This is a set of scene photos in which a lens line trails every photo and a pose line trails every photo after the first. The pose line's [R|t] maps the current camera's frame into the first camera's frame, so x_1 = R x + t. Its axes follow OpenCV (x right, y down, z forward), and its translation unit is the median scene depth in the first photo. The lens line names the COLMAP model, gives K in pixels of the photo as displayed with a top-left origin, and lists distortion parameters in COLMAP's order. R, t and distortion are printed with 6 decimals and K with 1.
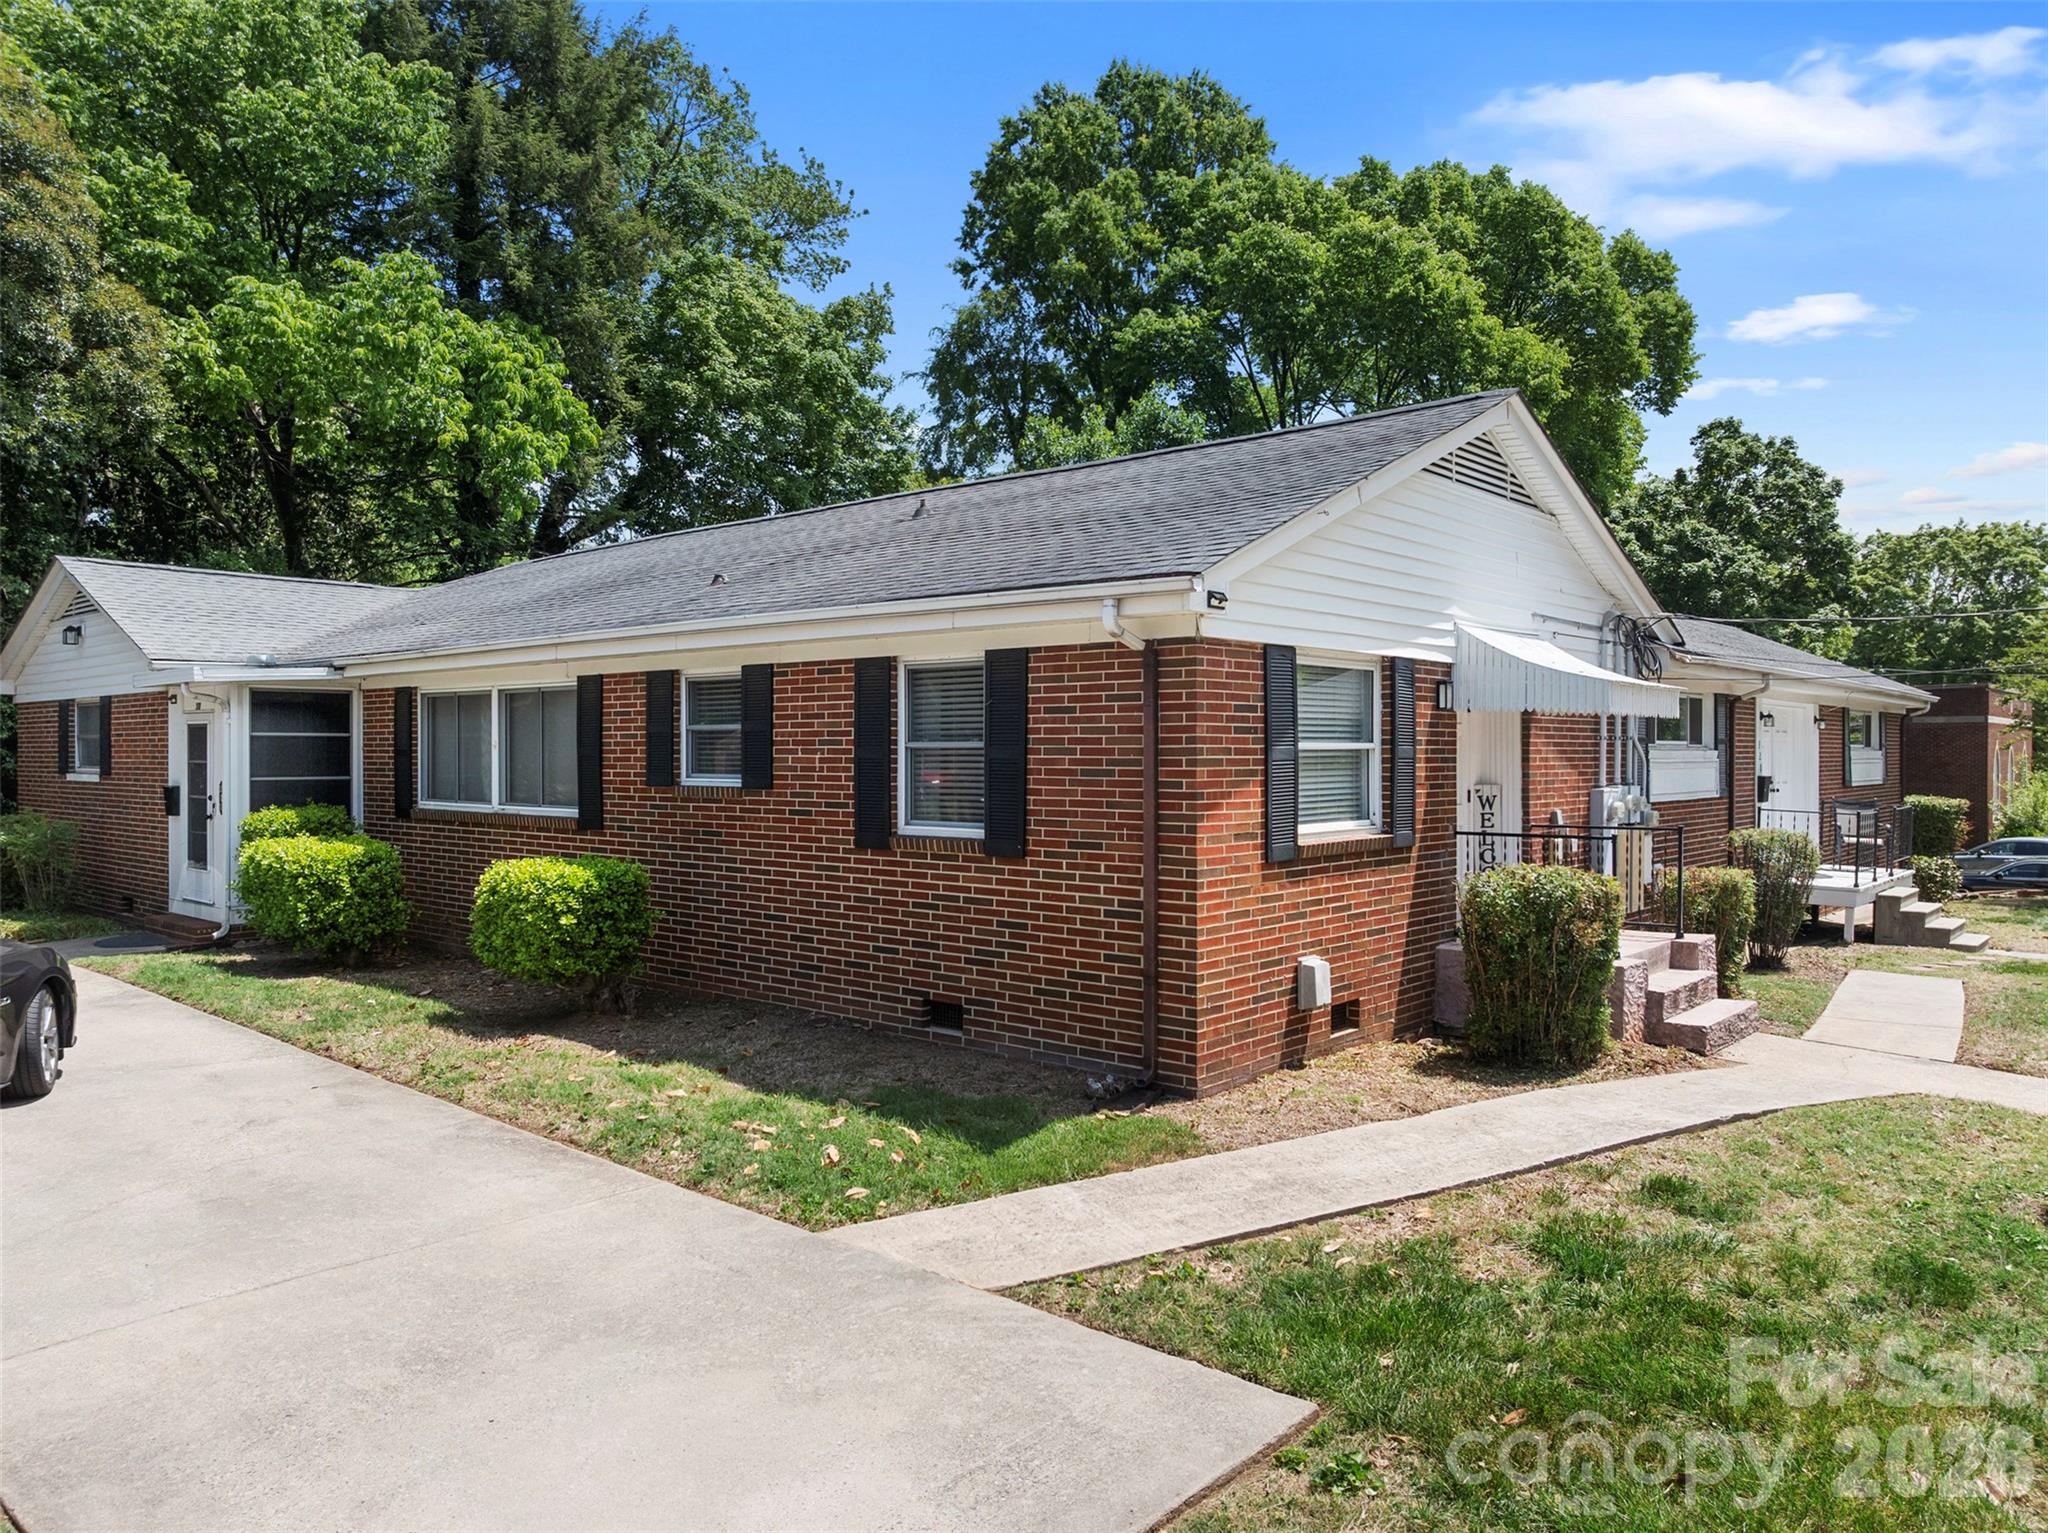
lens RADIAL K [[1453.0, 0, 1024.0], [0, 1453.0, 766.5], [0, 0, 1]] dist [-0.049218, 0.024625]
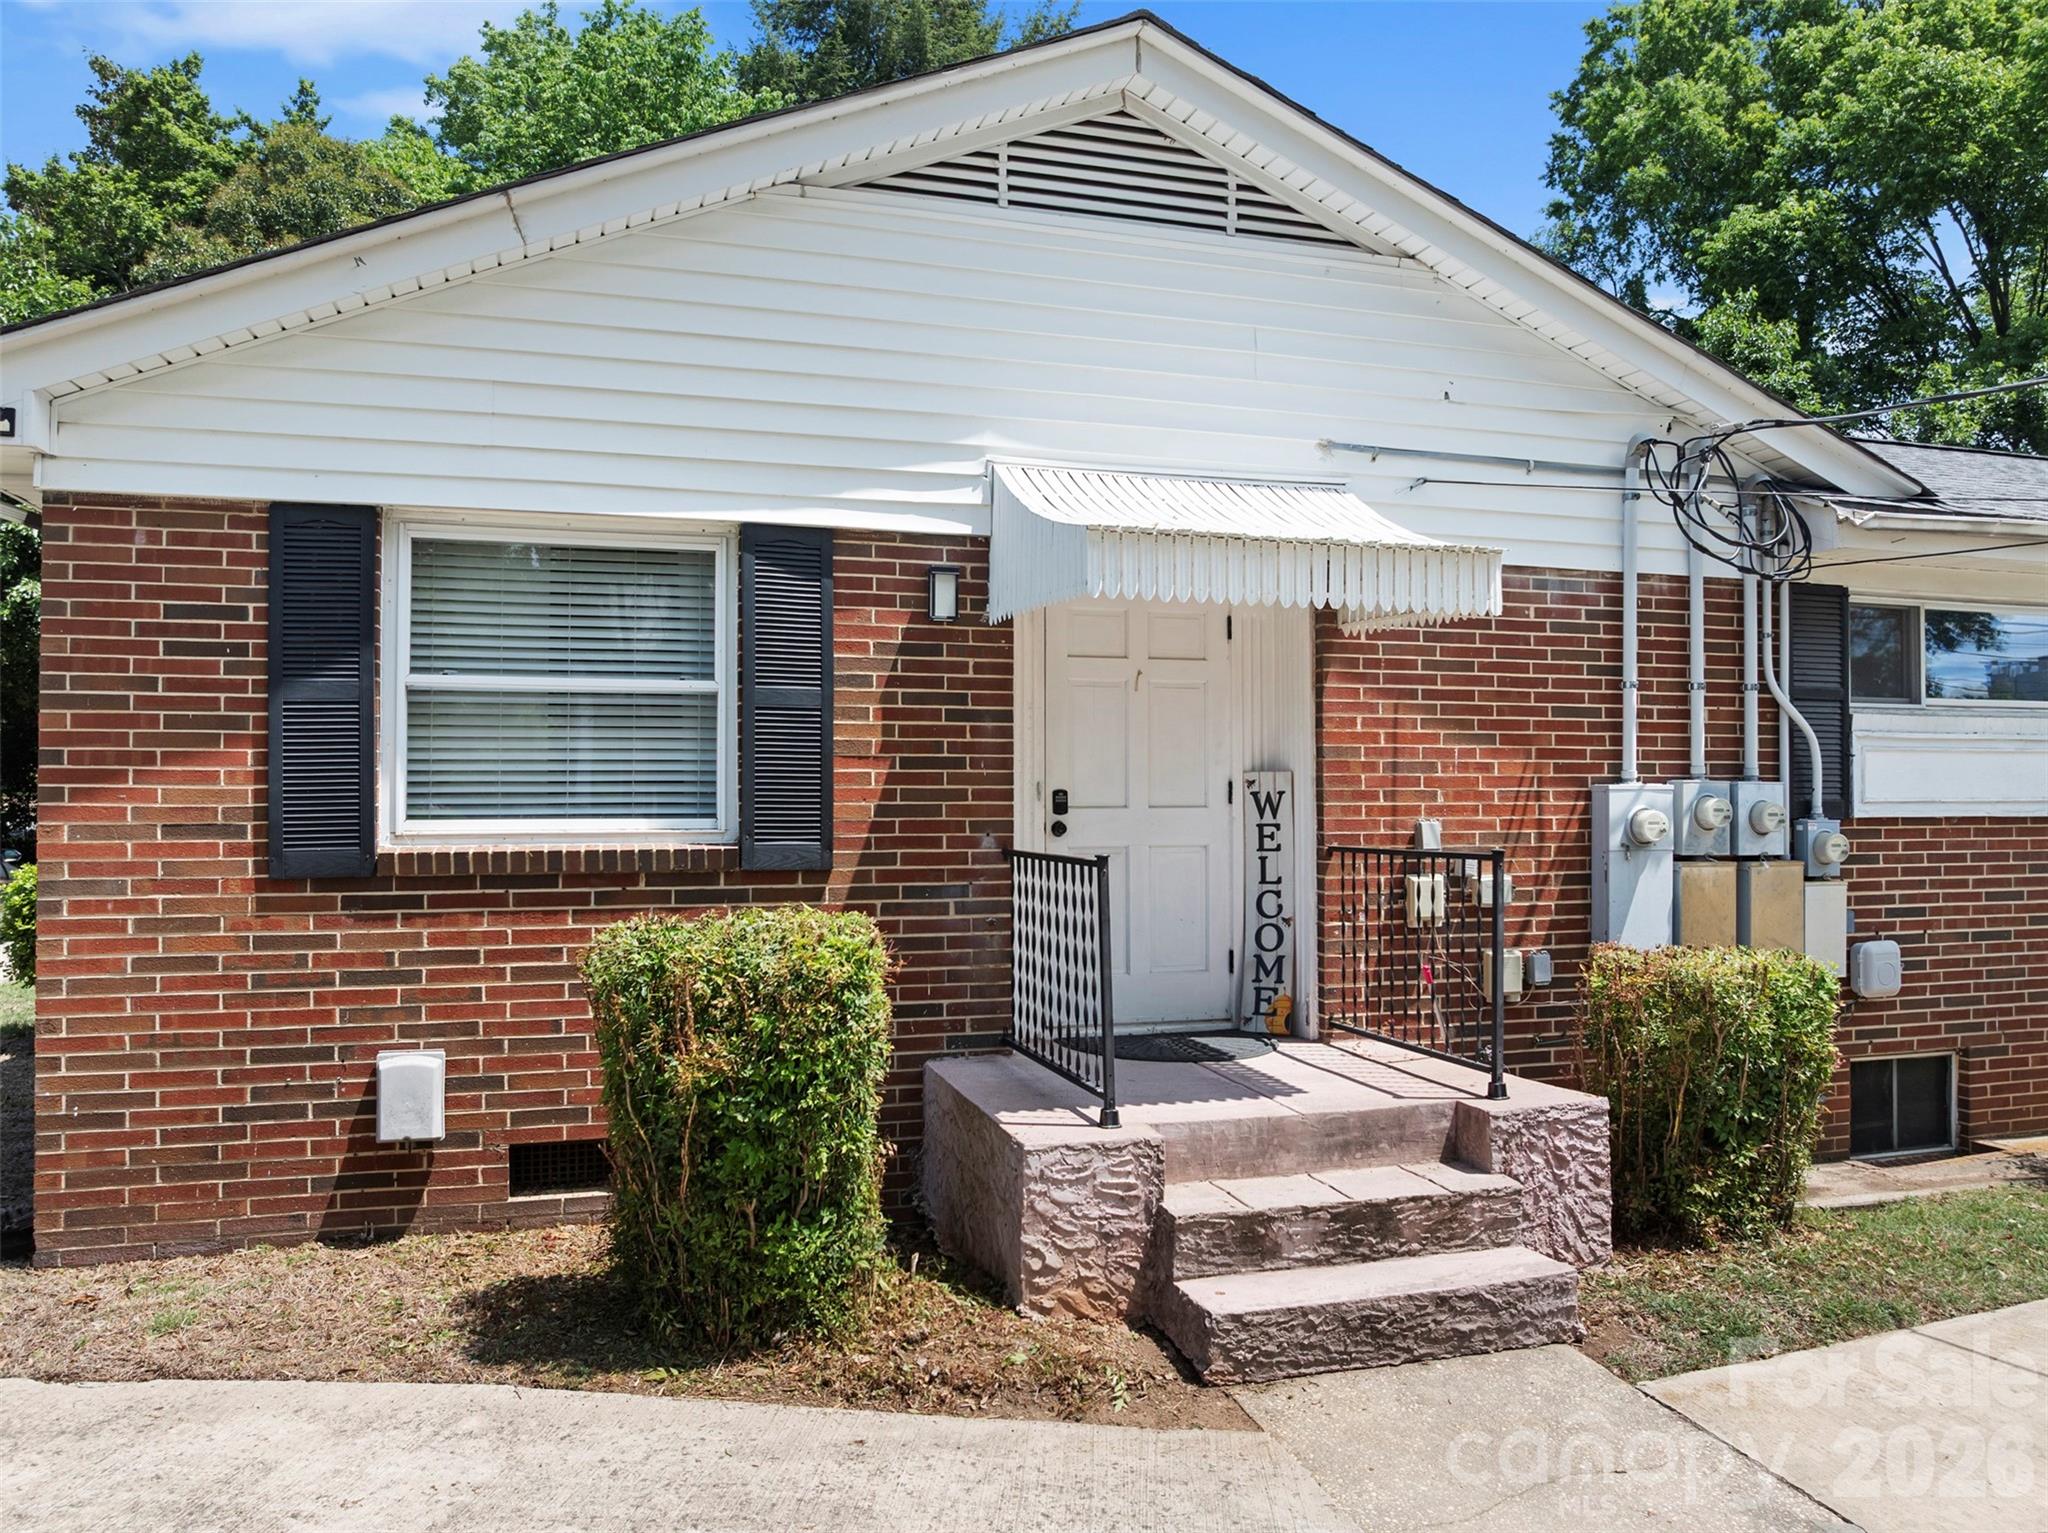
lens RADIAL K [[1453.0, 0, 1024.0], [0, 1453.0, 766.5], [0, 0, 1]] dist [-0.049218, 0.024625]
pose [[0.844182, -0.012190, -0.535919, 0.533364], [-0.004268, 0.999557, -0.029459, 0.027068], [0.536040, 0.027157, 0.843755, 0.494866]]
